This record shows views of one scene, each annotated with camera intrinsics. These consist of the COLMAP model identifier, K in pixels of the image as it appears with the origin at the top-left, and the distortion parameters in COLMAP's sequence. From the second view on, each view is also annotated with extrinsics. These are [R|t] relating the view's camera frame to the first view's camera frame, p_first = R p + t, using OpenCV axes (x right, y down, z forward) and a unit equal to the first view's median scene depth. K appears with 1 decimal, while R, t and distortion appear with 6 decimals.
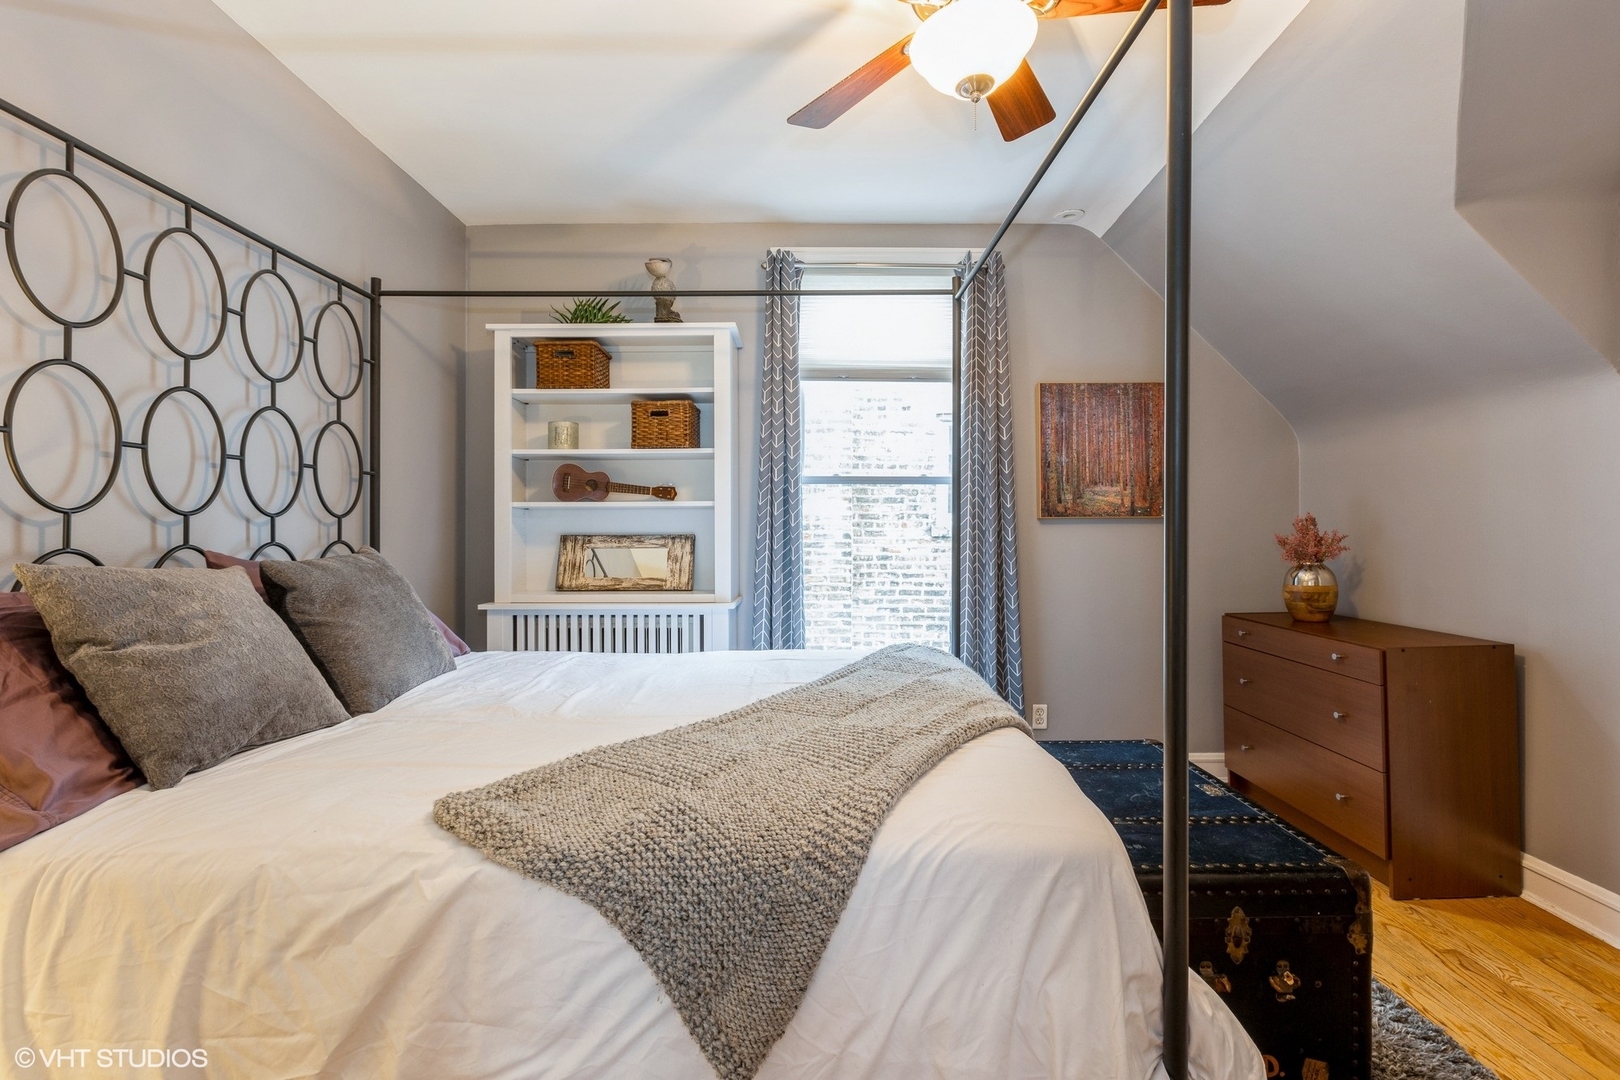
lens RADIAL K [[726.1, 0, 807.2], [0, 726.1, 532.6], [0, 0, 1]] dist [0.004880, -0.001821]
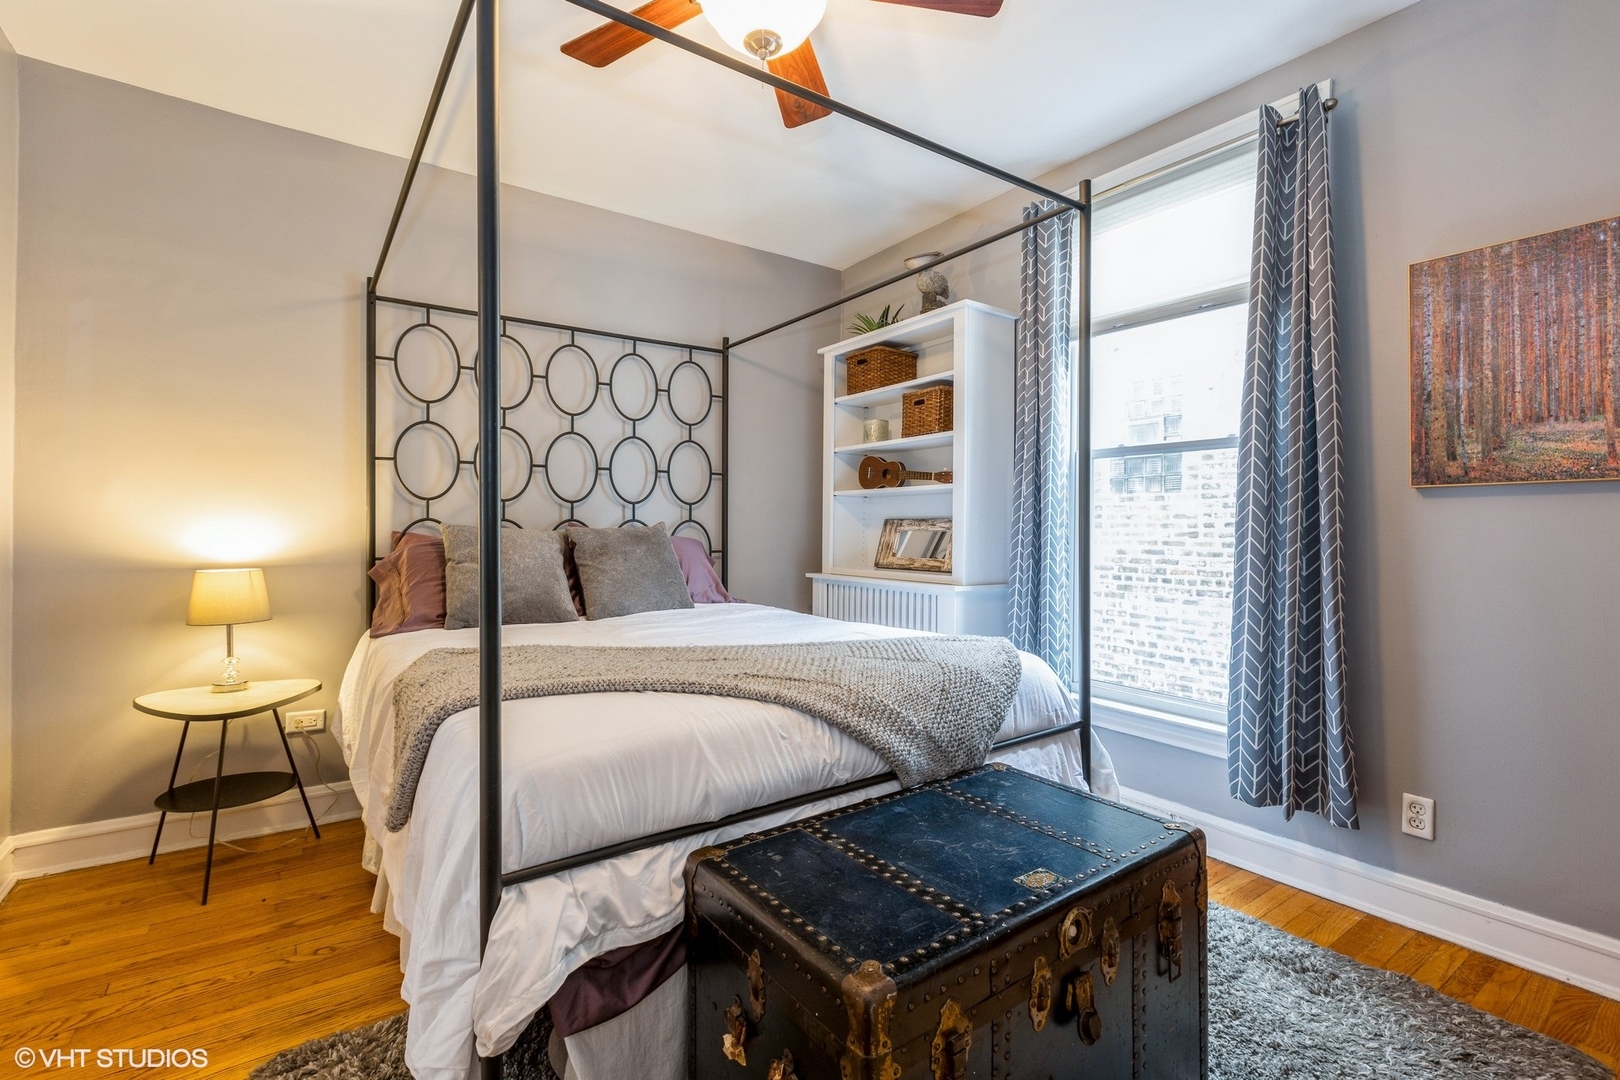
lens RADIAL K [[726.1, 0, 801.6], [0, 726.1, 532.4], [0, 0, 1]] dist [0.004880, -0.001821]
pose [[0.578385, 0.010254, -0.815699, 0.531477], [-0.008144, 0.999944, 0.006795, 0.017892], [0.815723, 0.002713, 0.578436, 0.238162]]
